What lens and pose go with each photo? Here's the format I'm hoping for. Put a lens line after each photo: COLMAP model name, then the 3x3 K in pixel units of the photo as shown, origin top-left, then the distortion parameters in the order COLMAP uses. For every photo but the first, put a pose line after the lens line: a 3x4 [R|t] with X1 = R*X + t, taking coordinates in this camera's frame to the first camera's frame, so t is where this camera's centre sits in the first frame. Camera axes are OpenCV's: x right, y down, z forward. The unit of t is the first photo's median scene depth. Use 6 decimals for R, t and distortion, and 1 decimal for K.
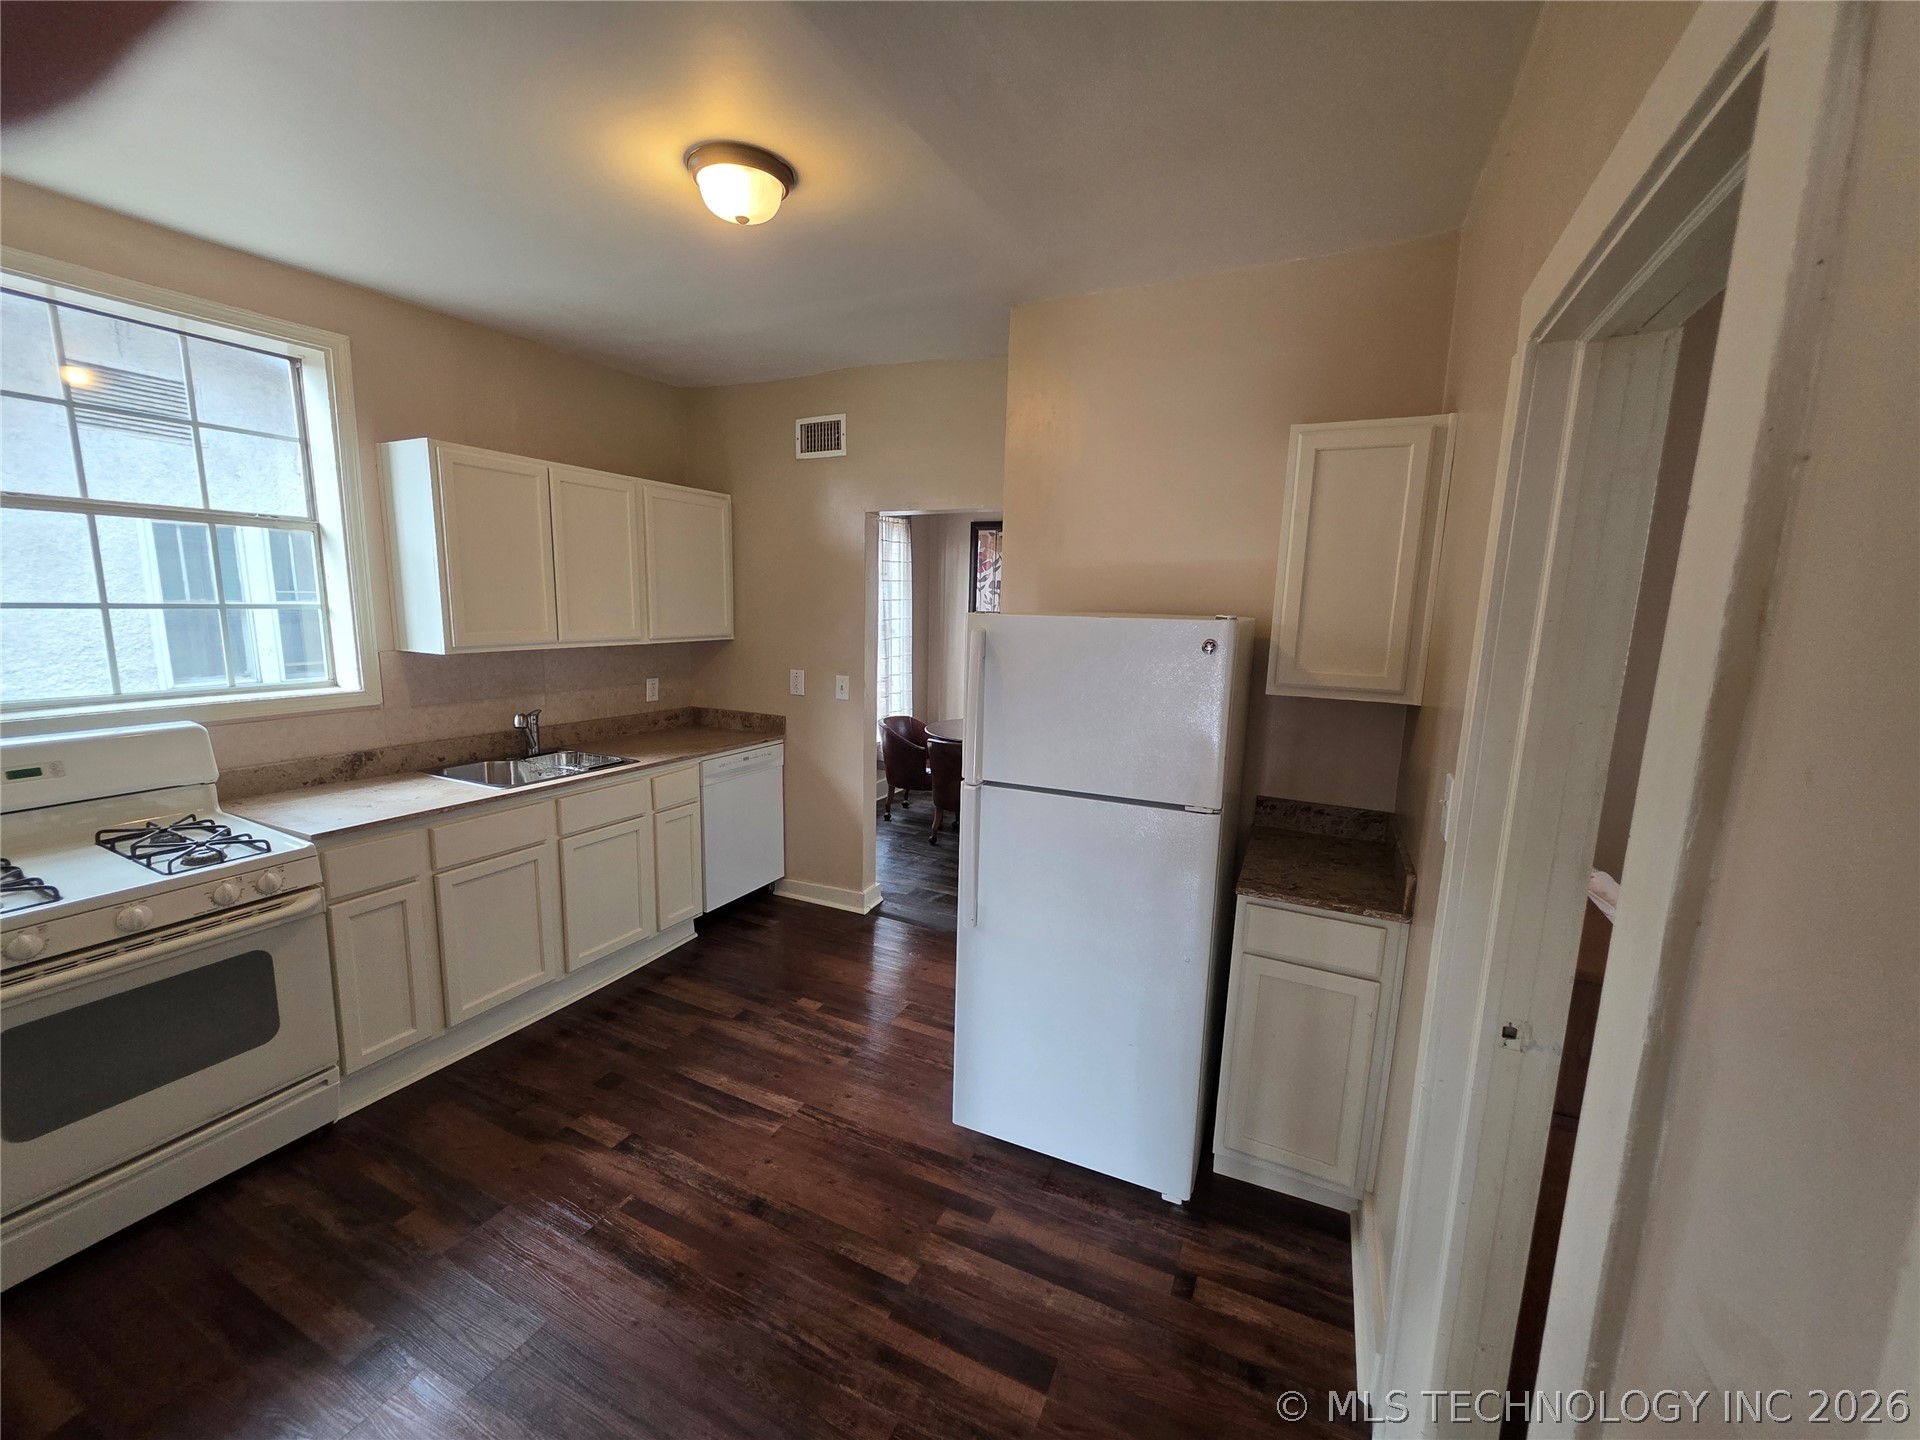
lens RADIAL K [[759.6, 0, 953.9], [0, 759.6, 719.9], [0, 0, 1]] dist [0.001347, 0.000690]
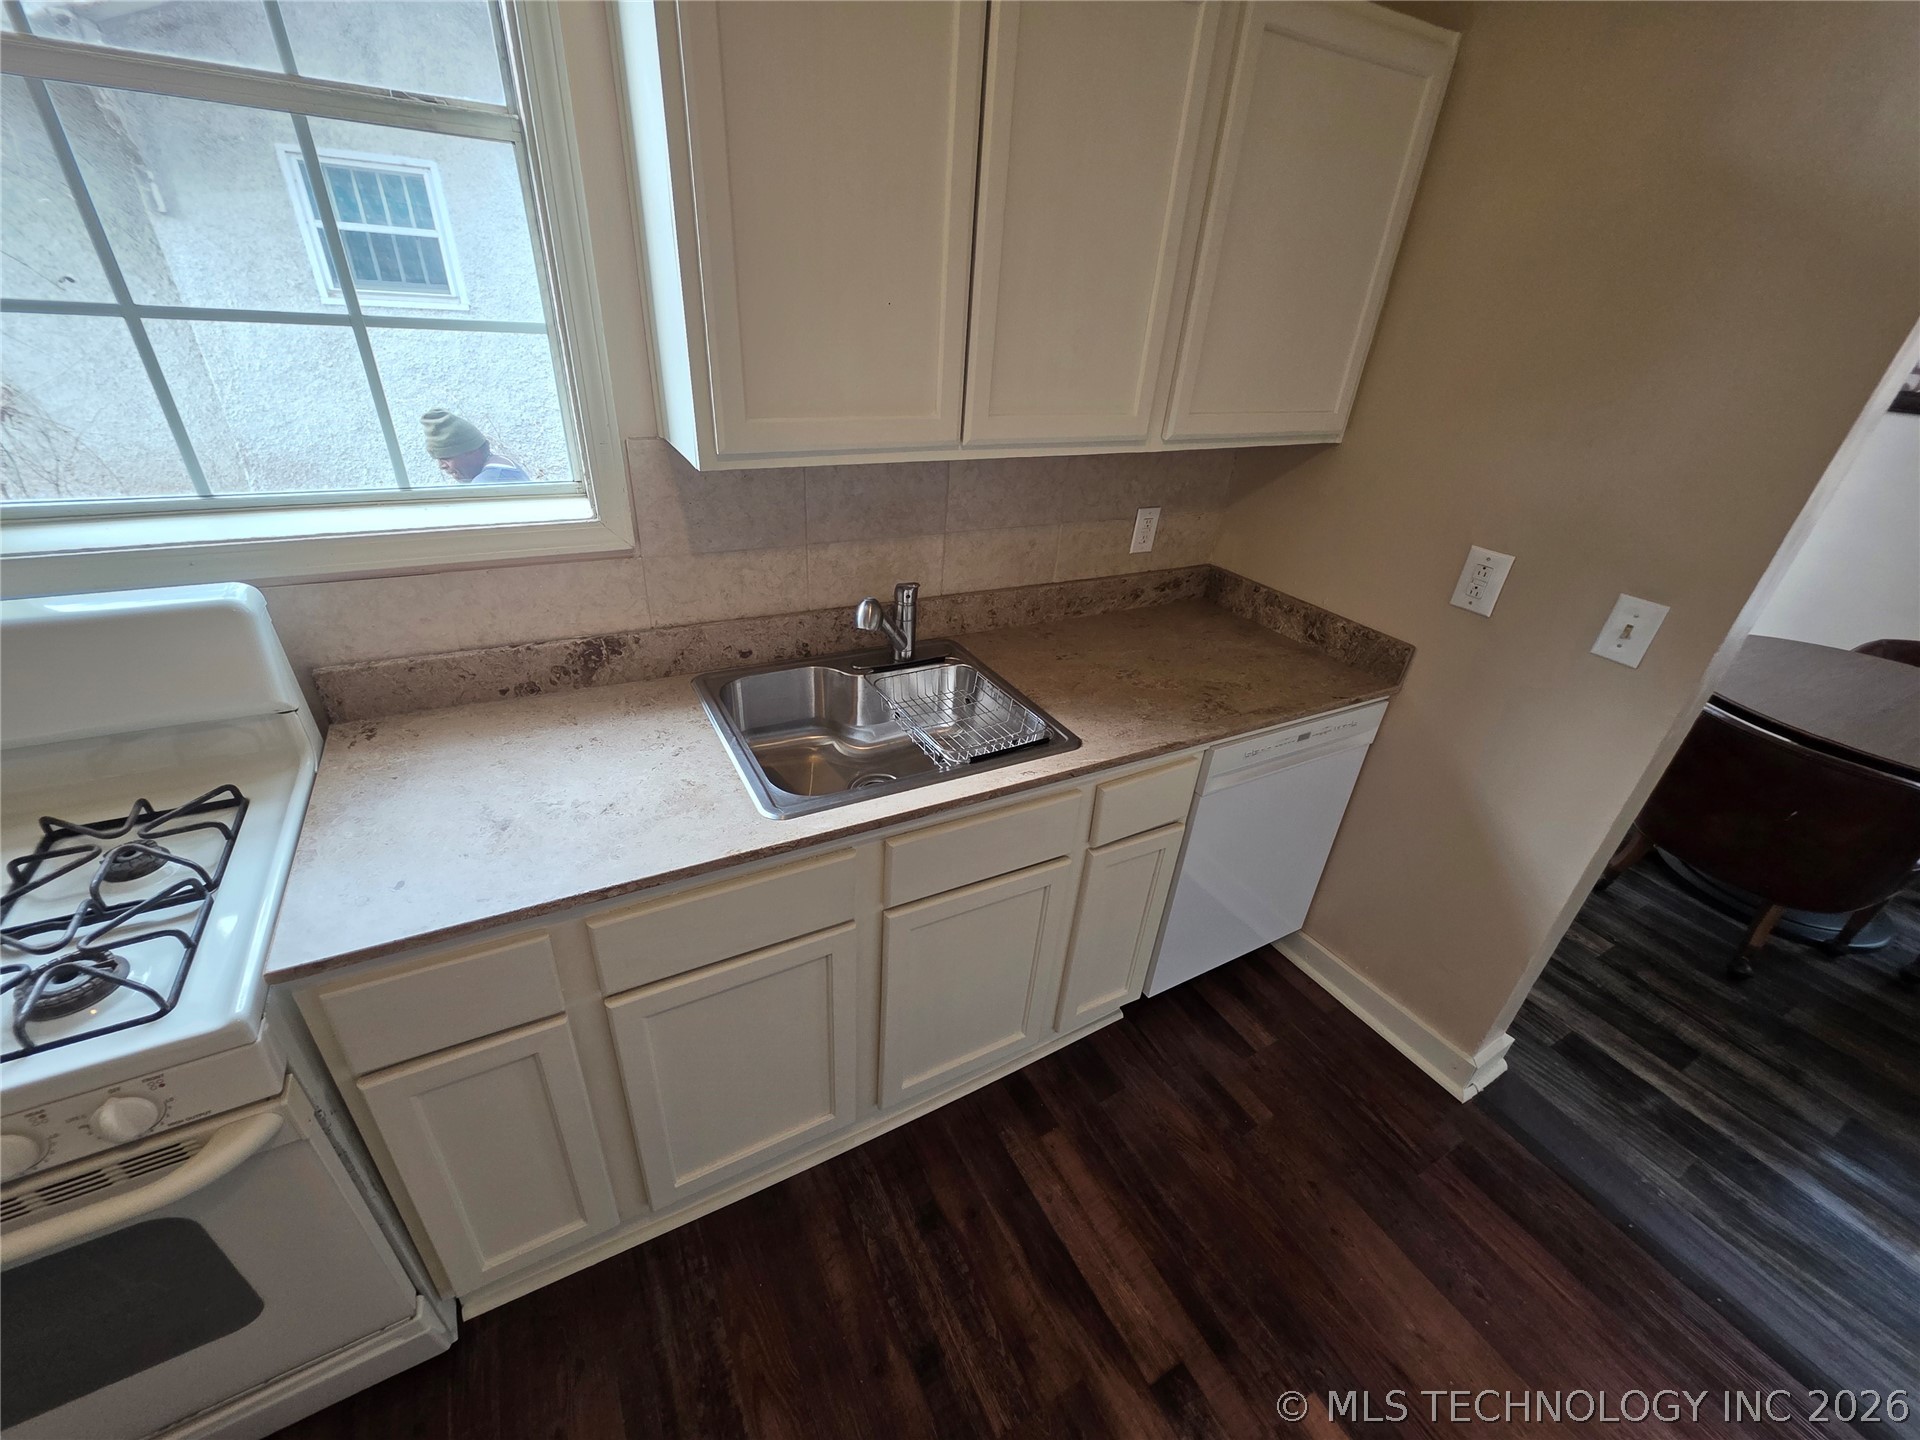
lens RADIAL K [[759.6, 0, 953.9], [0, 759.6, 719.9], [0, 0, 1]] dist [0.001347, 0.000690]
pose [[0.814194, 0.307475, -0.492491, -0.233332], [-0.132192, 0.924150, 0.358429, -0.097875], [0.565343, -0.226728, 0.793083, 0.546091]]
